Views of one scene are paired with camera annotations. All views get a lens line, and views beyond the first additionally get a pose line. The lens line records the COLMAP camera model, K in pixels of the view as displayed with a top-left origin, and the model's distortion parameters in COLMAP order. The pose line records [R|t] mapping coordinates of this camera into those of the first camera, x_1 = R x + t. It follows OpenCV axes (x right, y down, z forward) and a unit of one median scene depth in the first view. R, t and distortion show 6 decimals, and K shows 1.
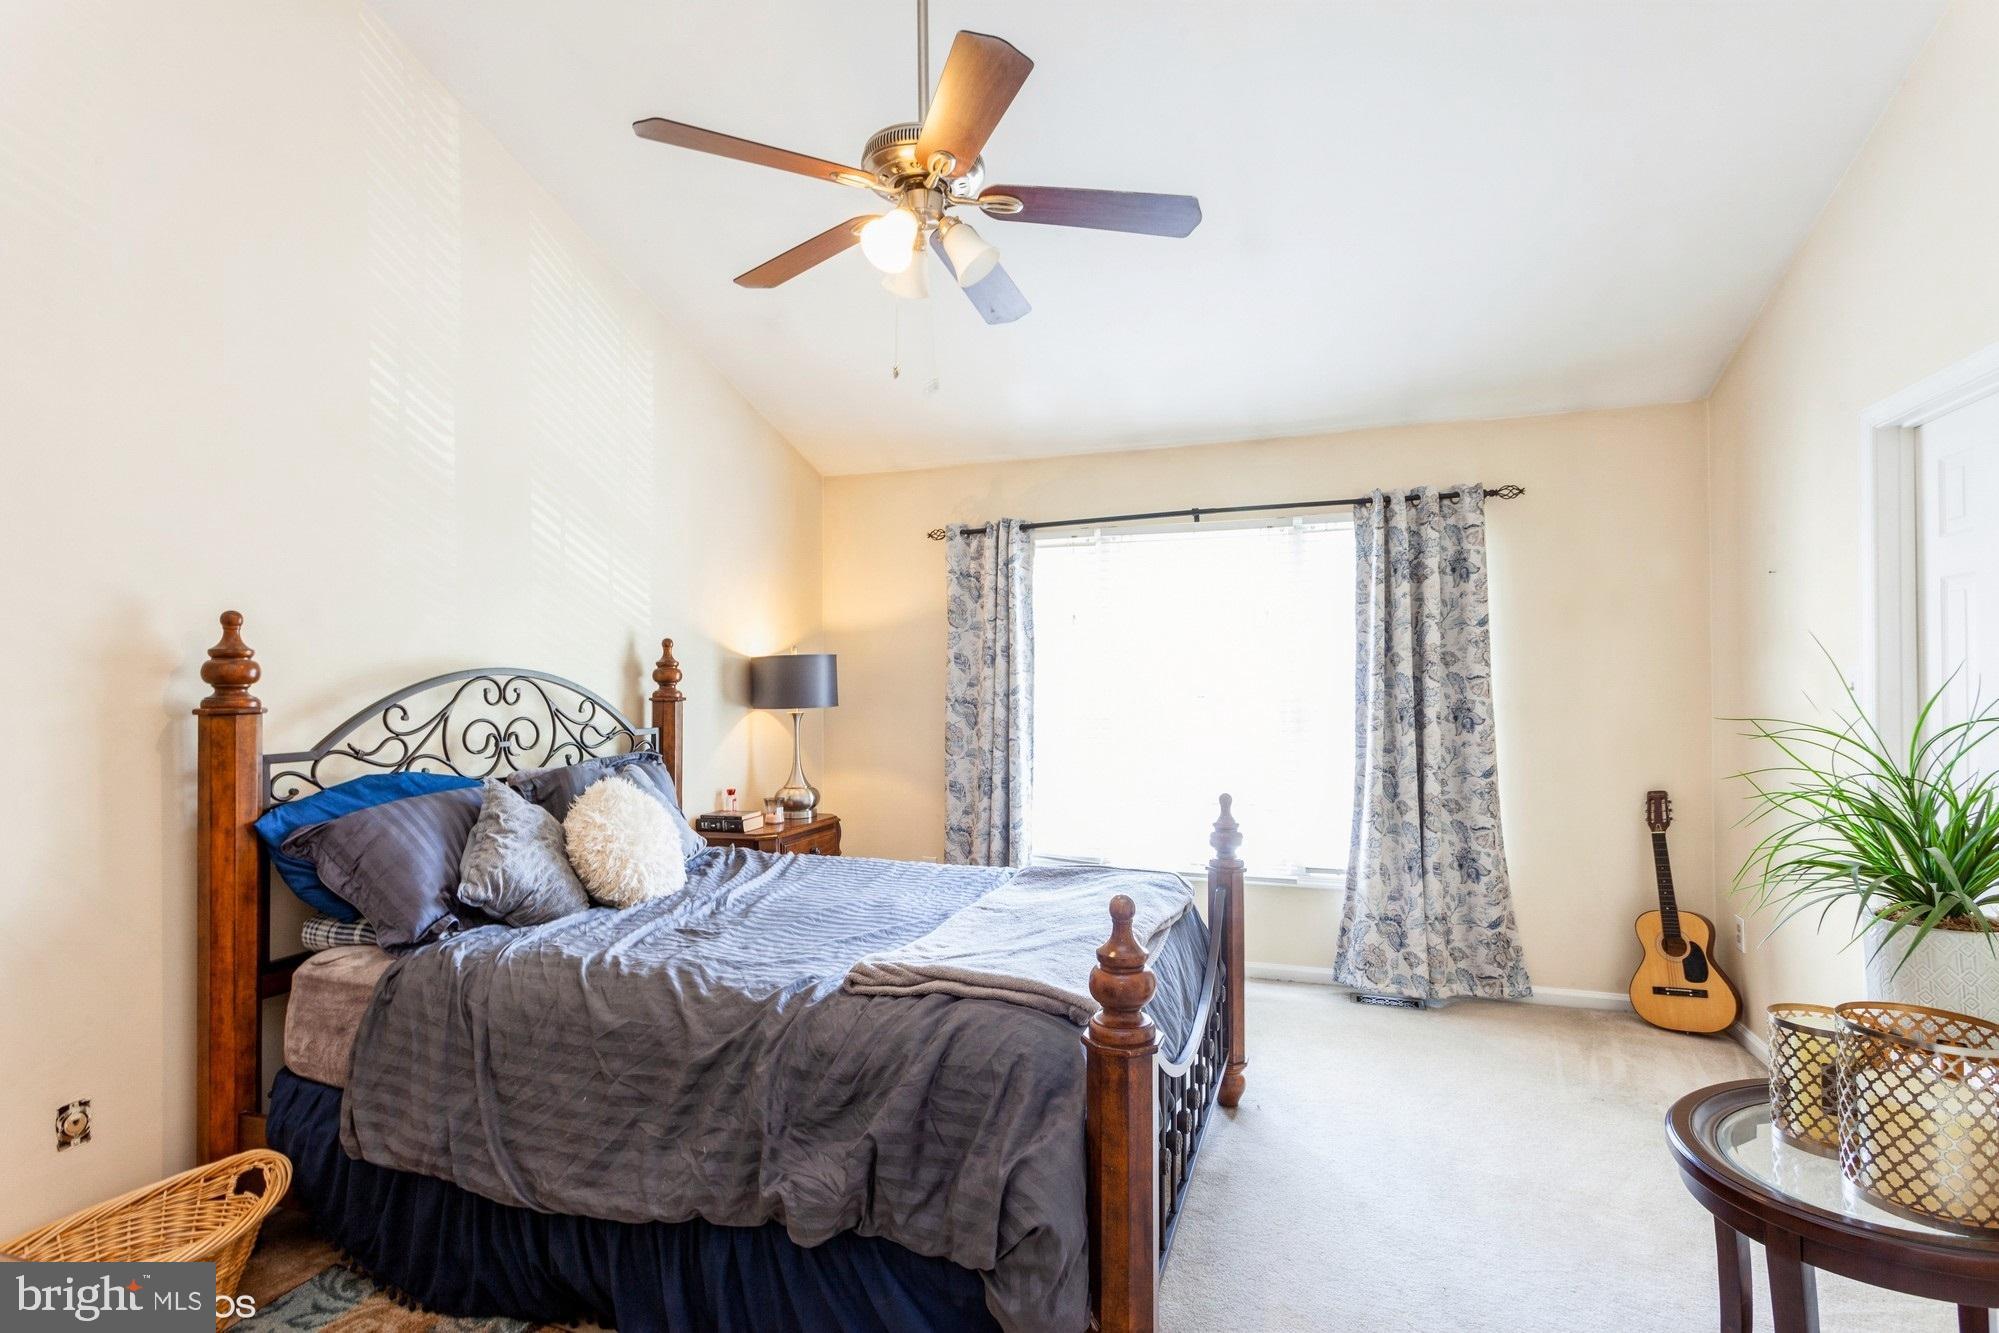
lens RADIAL K [[948.2, 0, 1004.3], [0, 948.2, 681.9], [0, 0, 1]] dist [-0.000836, 0.000305]
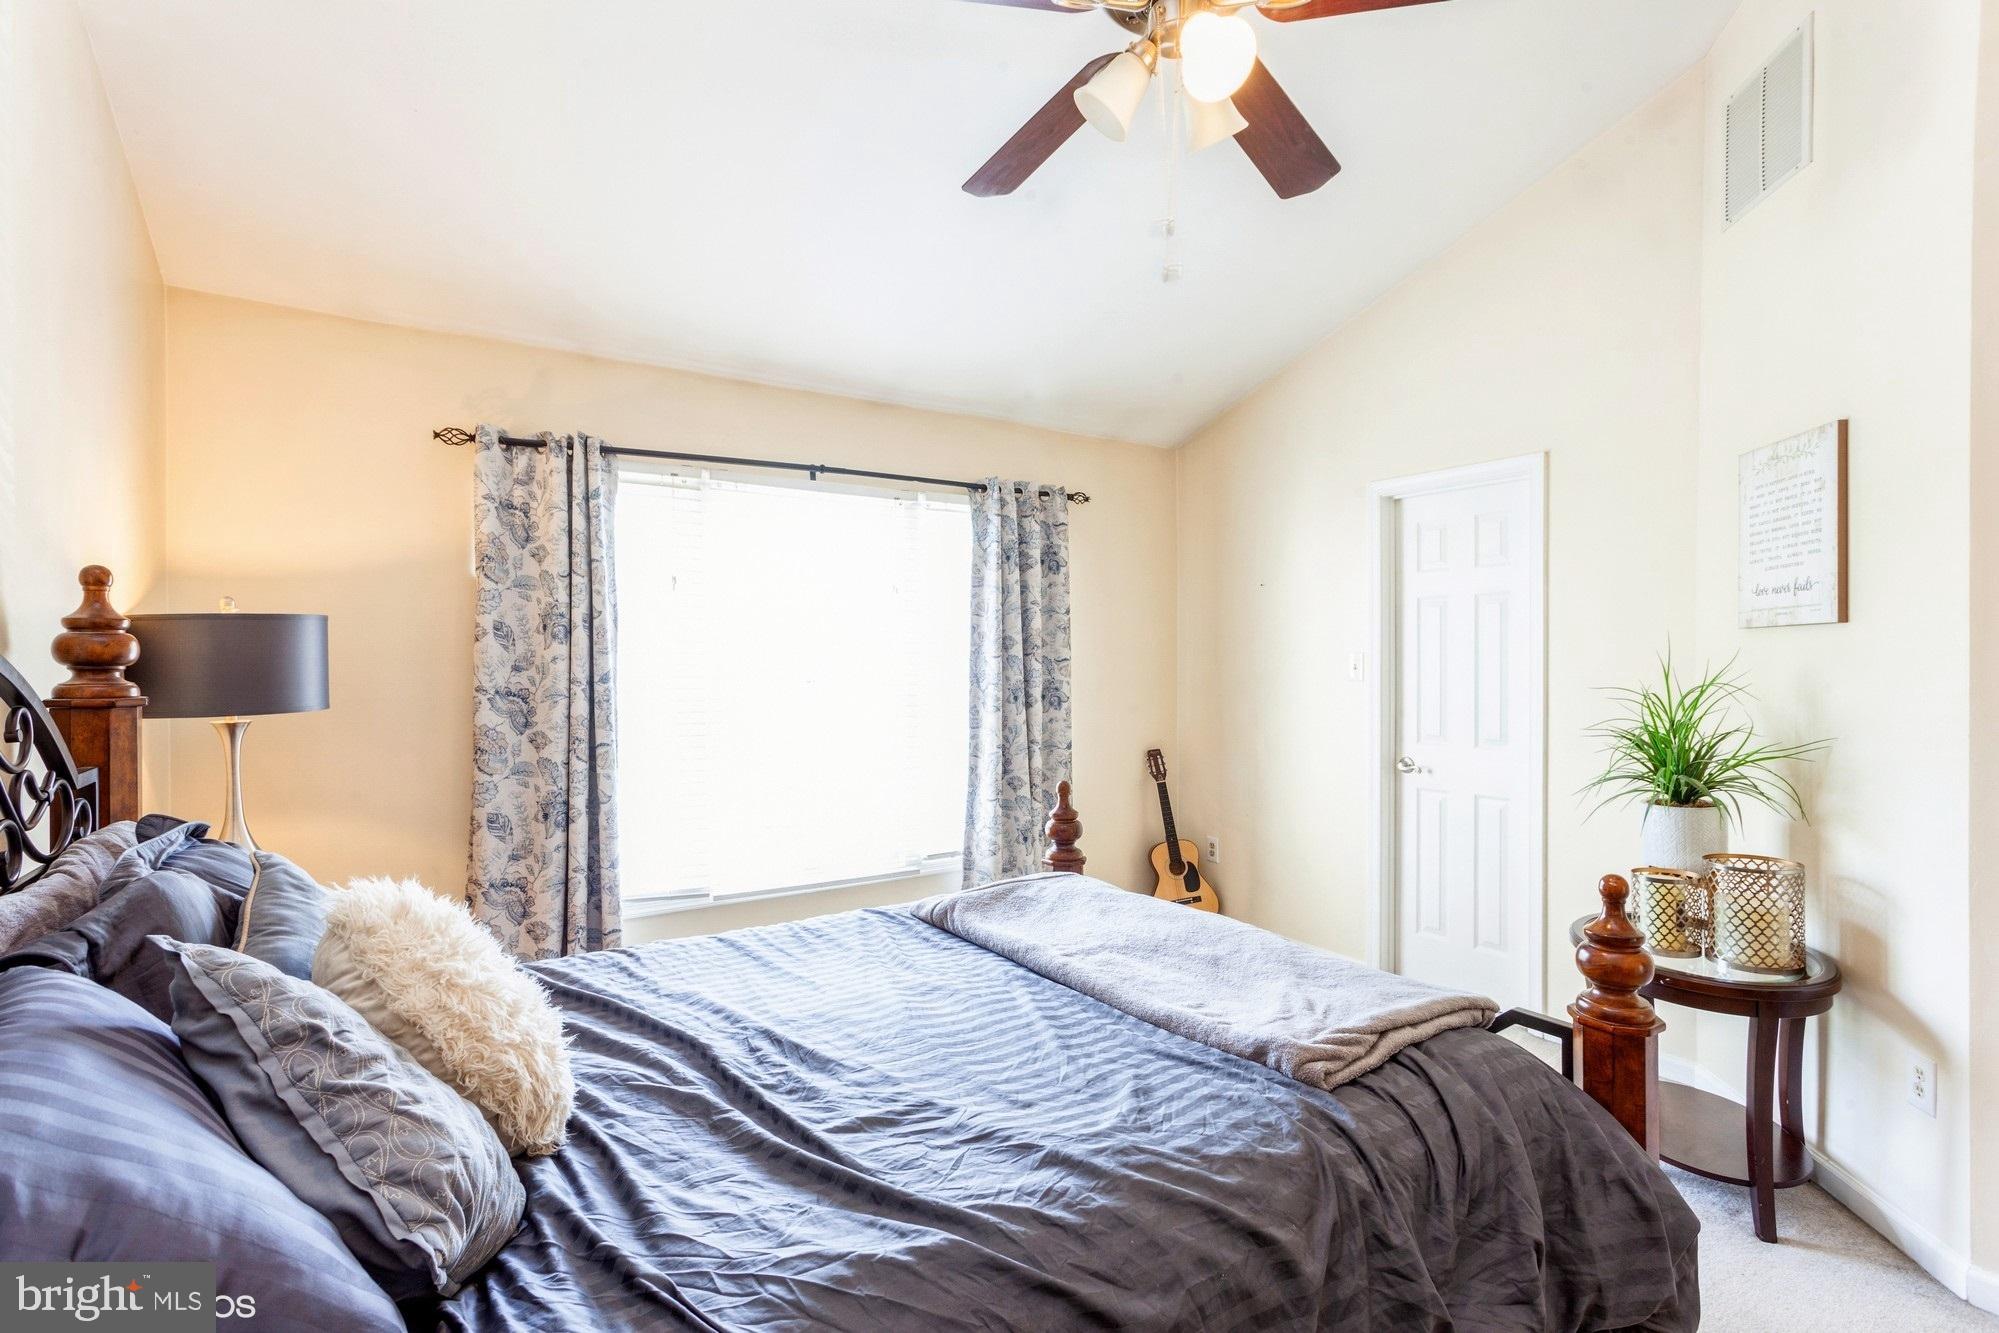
lens RADIAL K [[948.2, 0, 1004.3], [0, 948.2, 681.9], [0, 0, 1]] dist [-0.000836, 0.000305]
pose [[0.608419, -0.014745, 0.793479, -0.380152], [0.001964, 0.999852, 0.017075, 0.001689], [-0.793613, -0.008831, 0.608358, 0.327508]]
